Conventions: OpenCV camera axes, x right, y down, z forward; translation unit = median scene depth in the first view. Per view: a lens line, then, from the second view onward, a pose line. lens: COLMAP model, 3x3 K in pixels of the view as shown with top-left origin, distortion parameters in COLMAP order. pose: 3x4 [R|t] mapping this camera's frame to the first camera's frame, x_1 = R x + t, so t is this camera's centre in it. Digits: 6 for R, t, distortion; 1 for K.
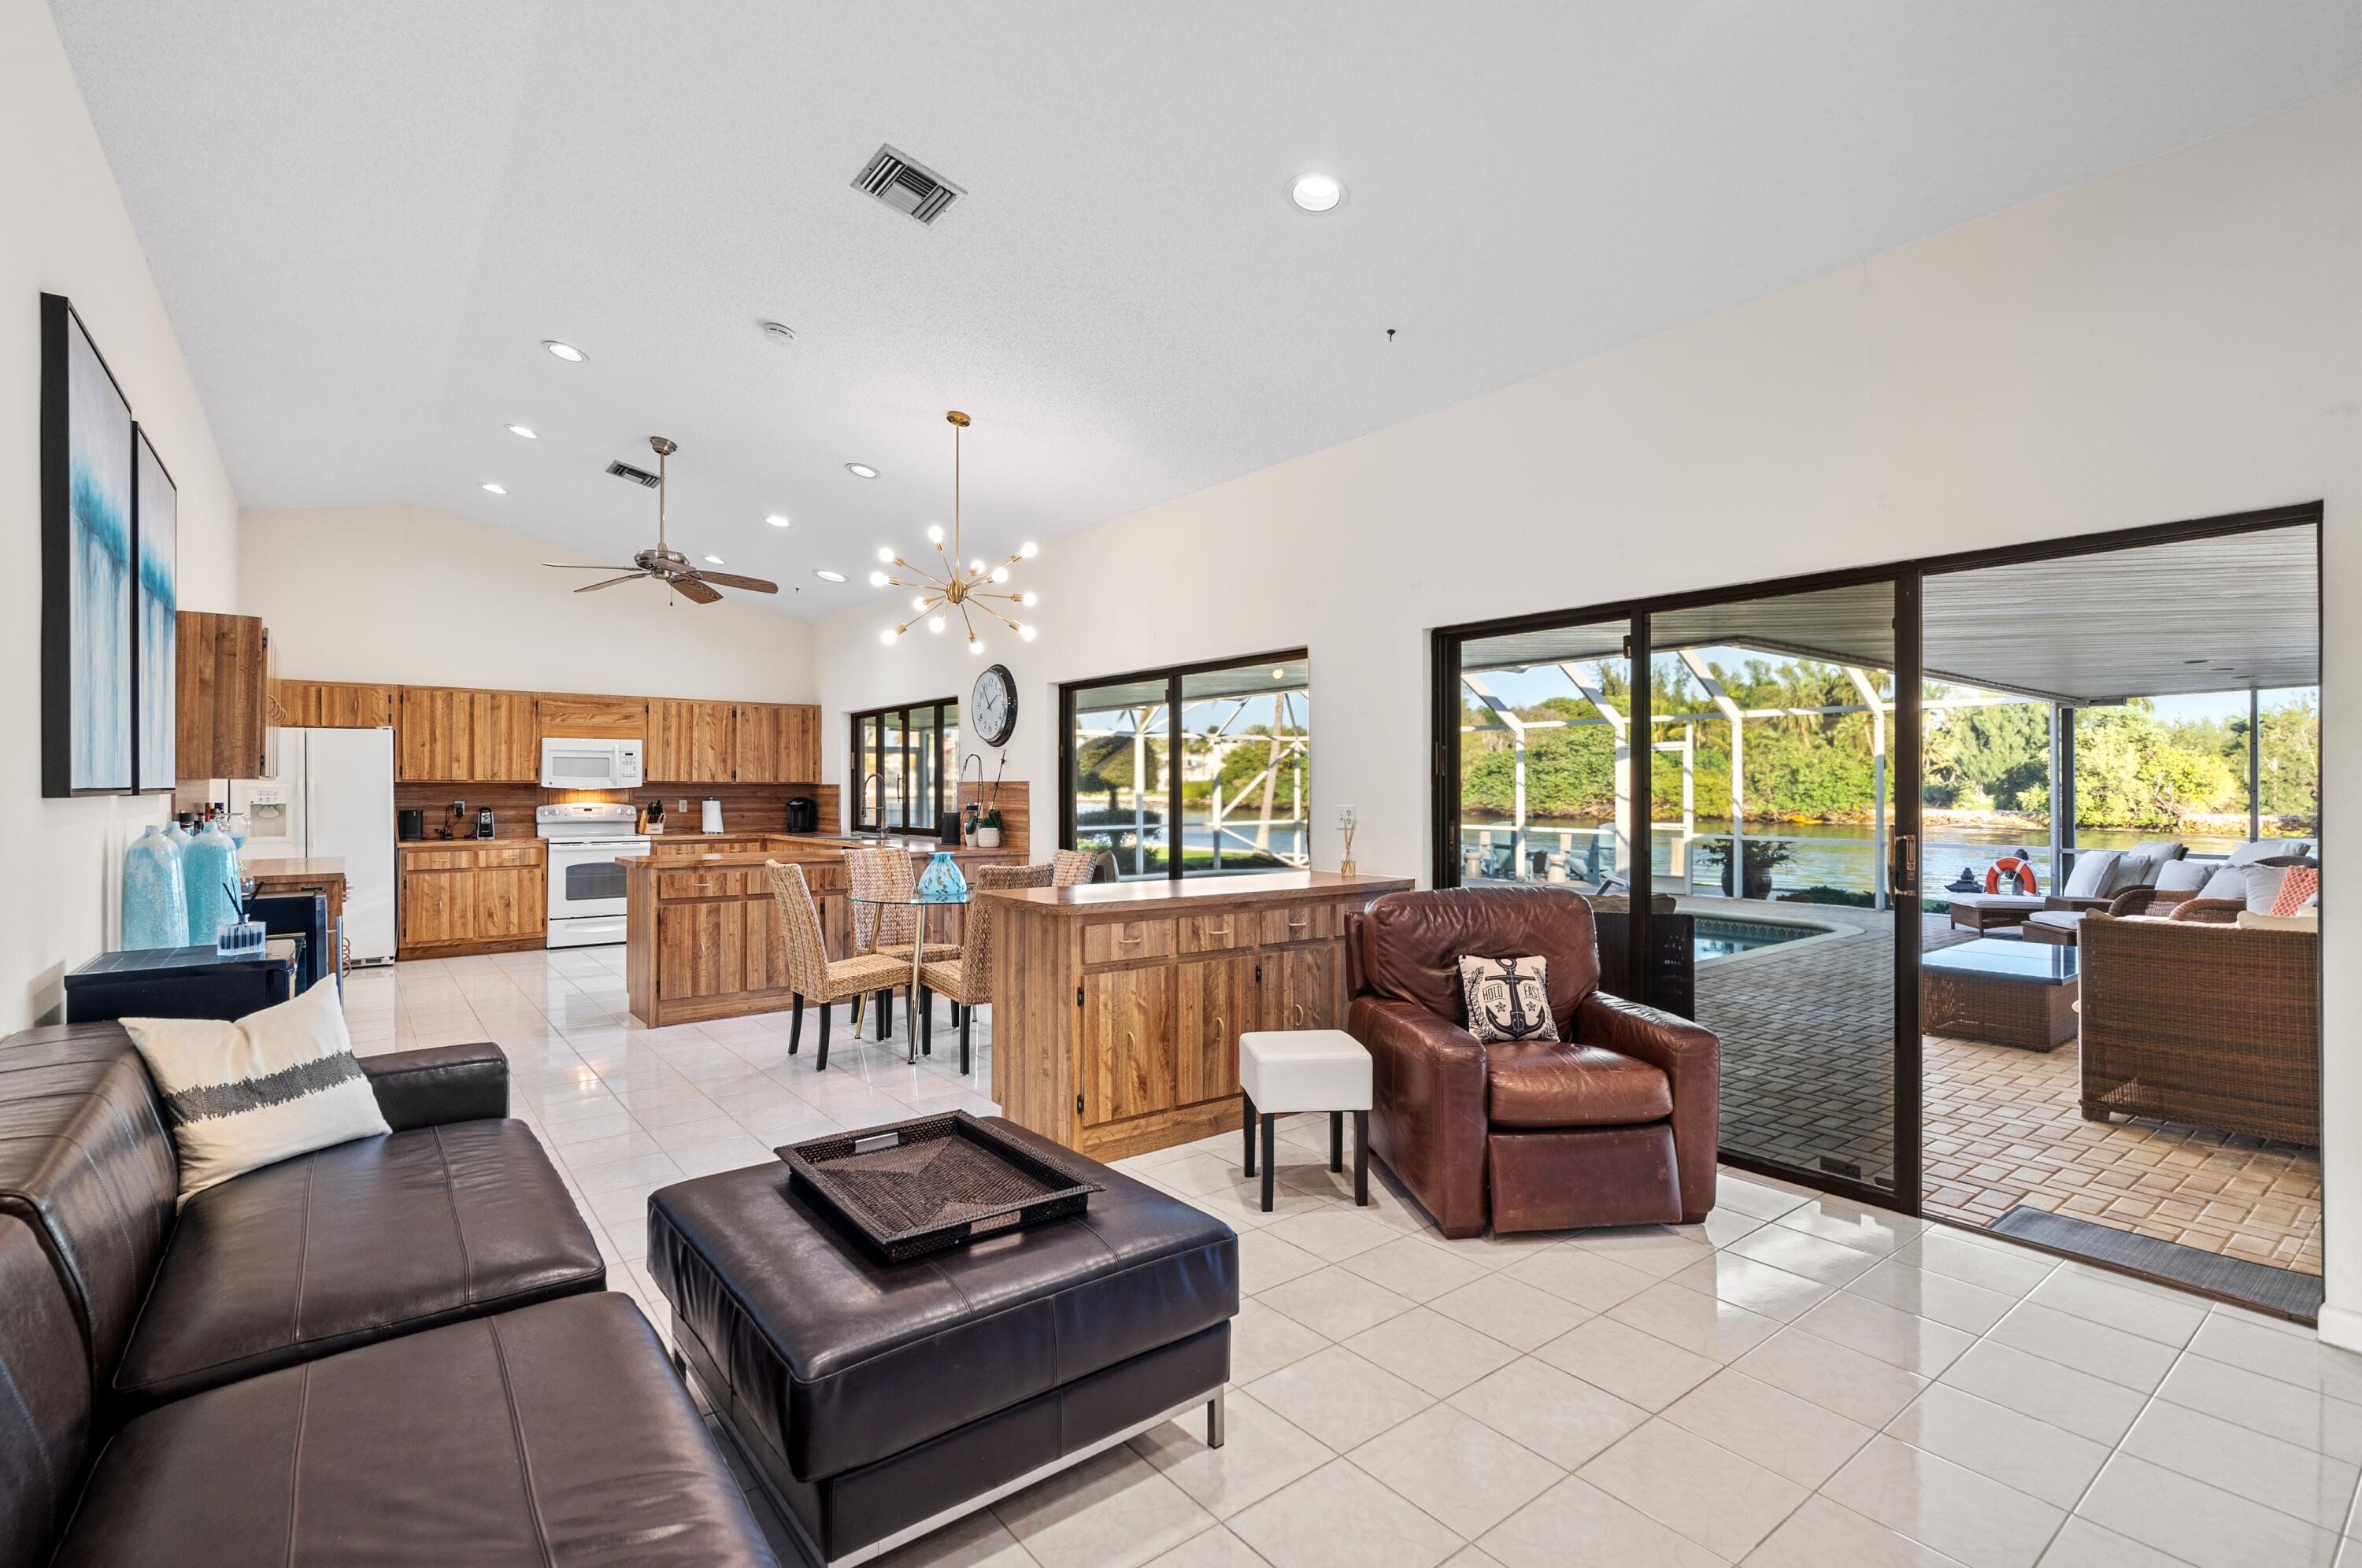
lens RADIAL K [[1080.5, 0, 1176.4], [0, 1080.5, 776.0], [0, 0, 1]] dist [0.001765, 0.009895]
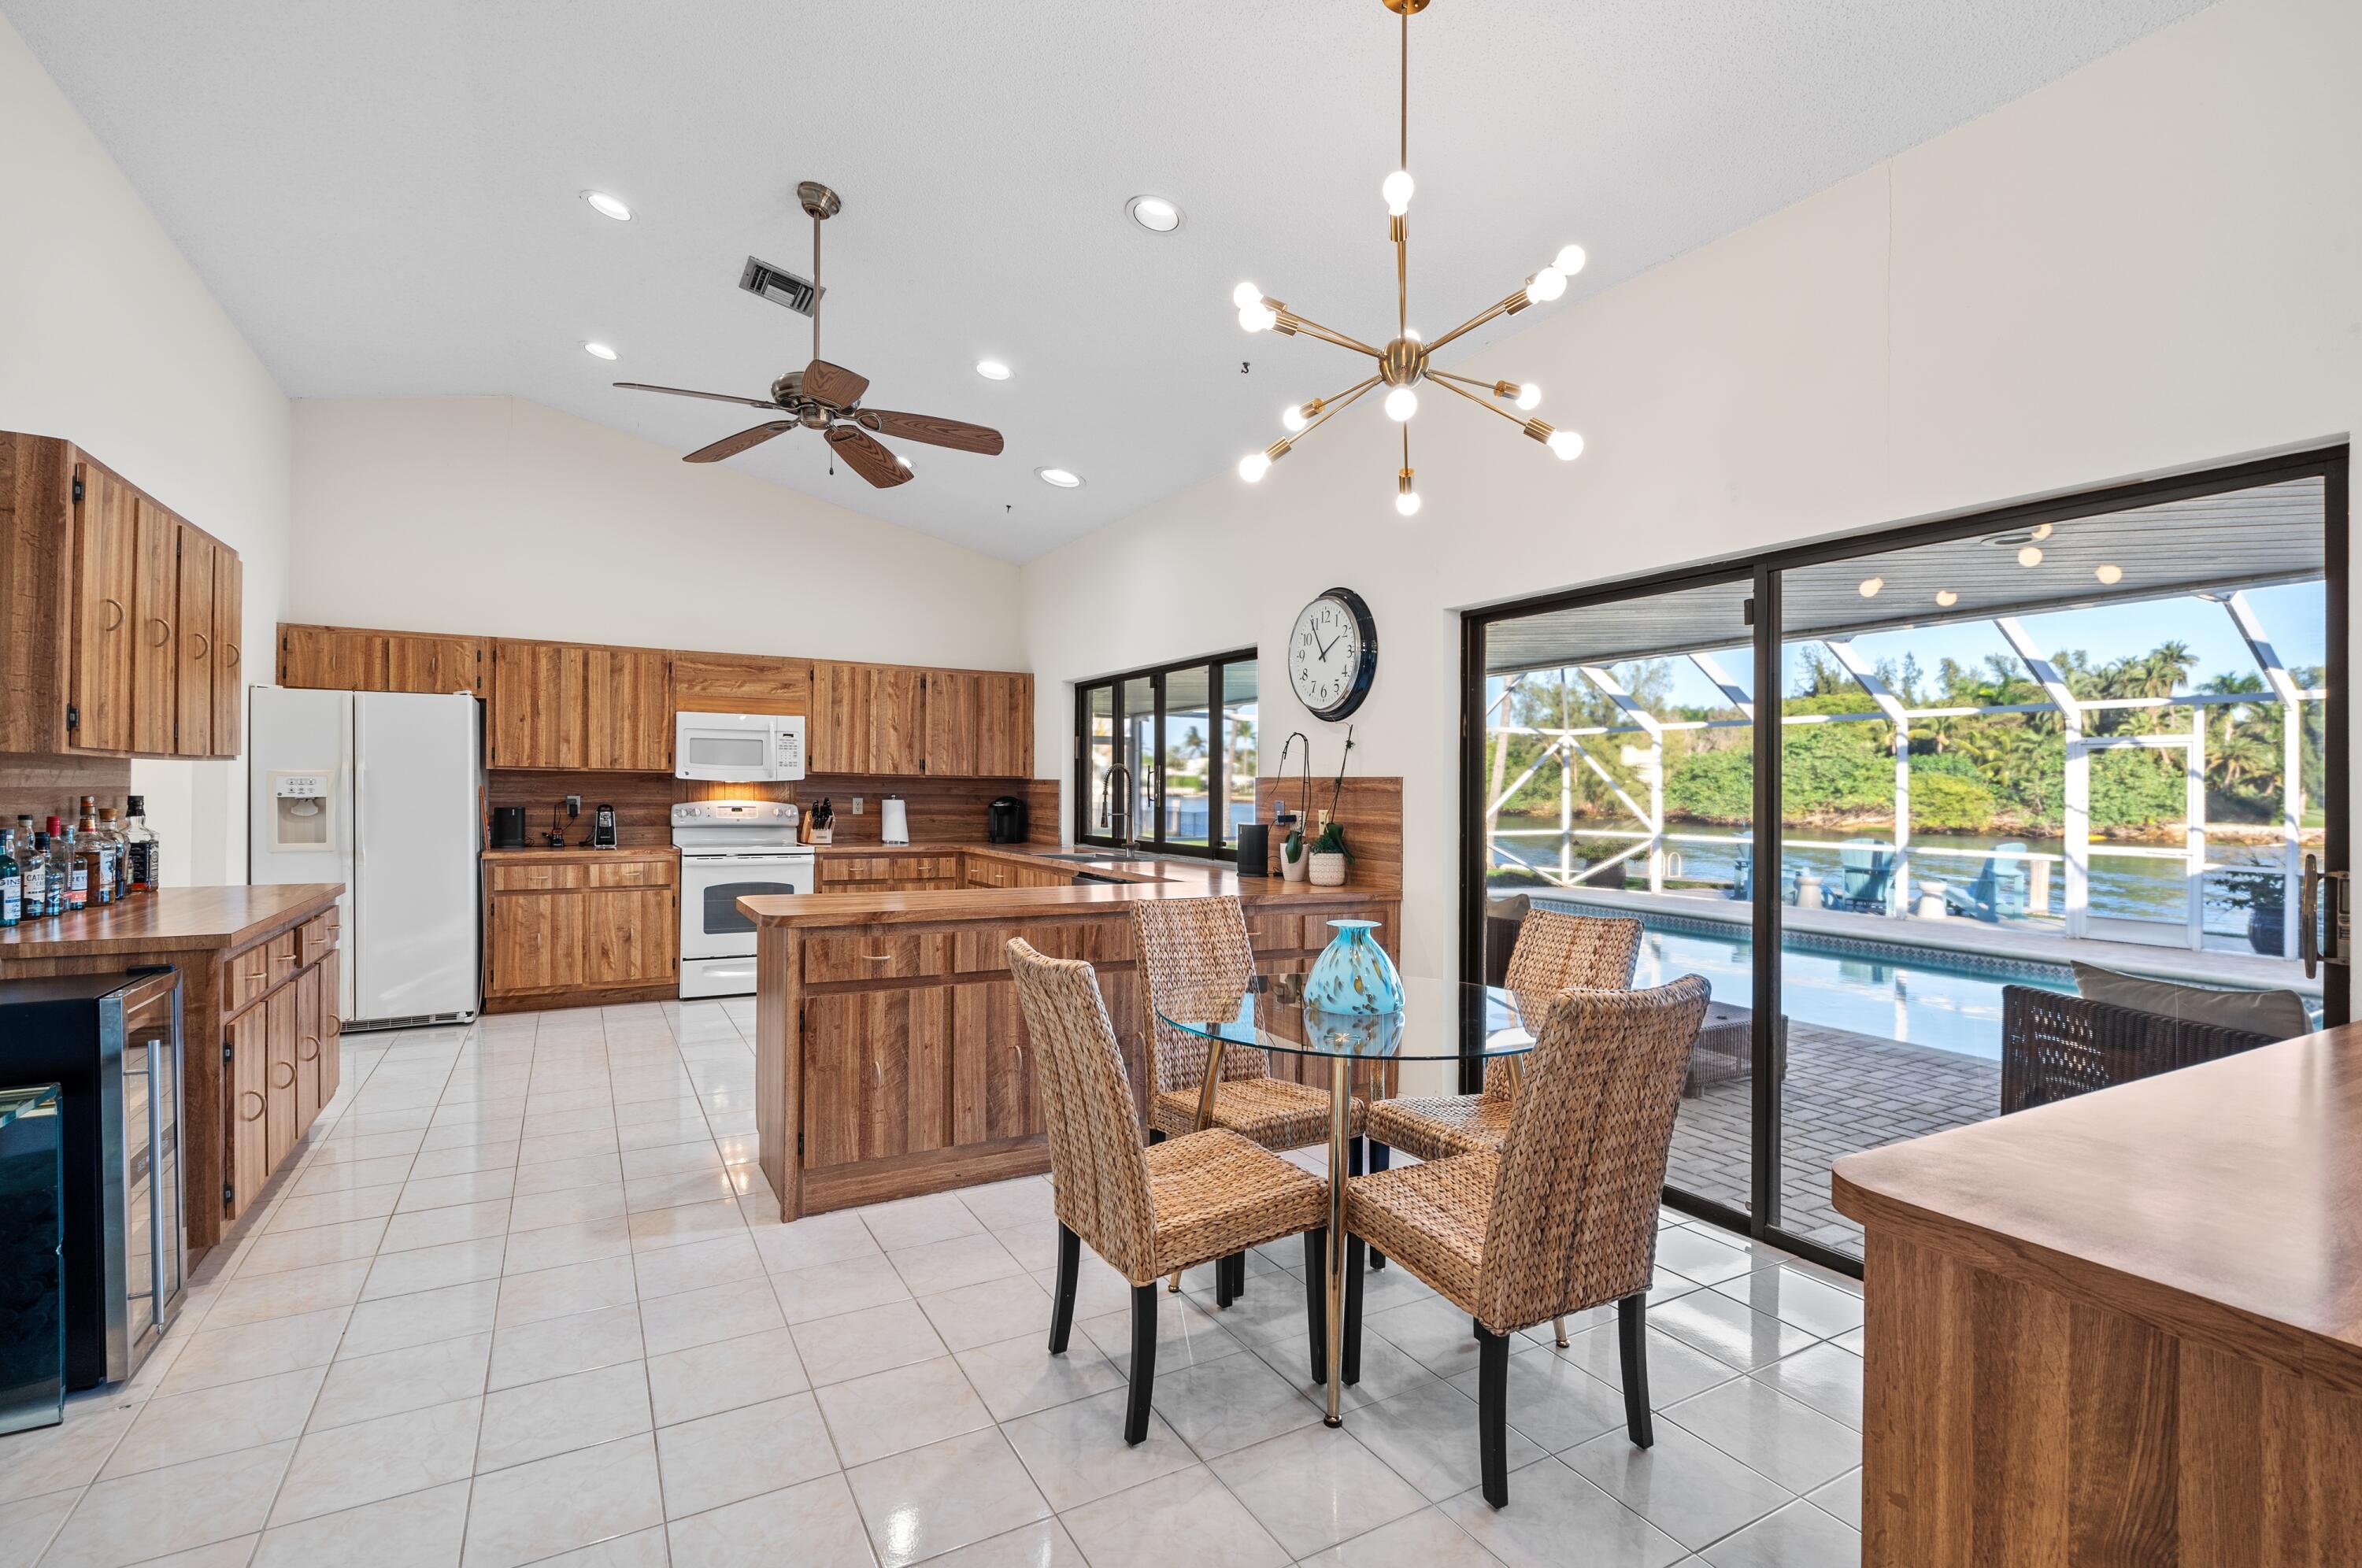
lens RADIAL K [[1074.9, 0, 1184.6], [0, 1074.9, 788.5], [0, 0, 1]] dist [-0.000502, -0.000036]
pose [[0.990075, 0.012646, -0.139967, -0.142141], [-0.011013, 0.999862, 0.012433, 0.004198], [0.140105, -0.010768, 0.990078, 0.327983]]
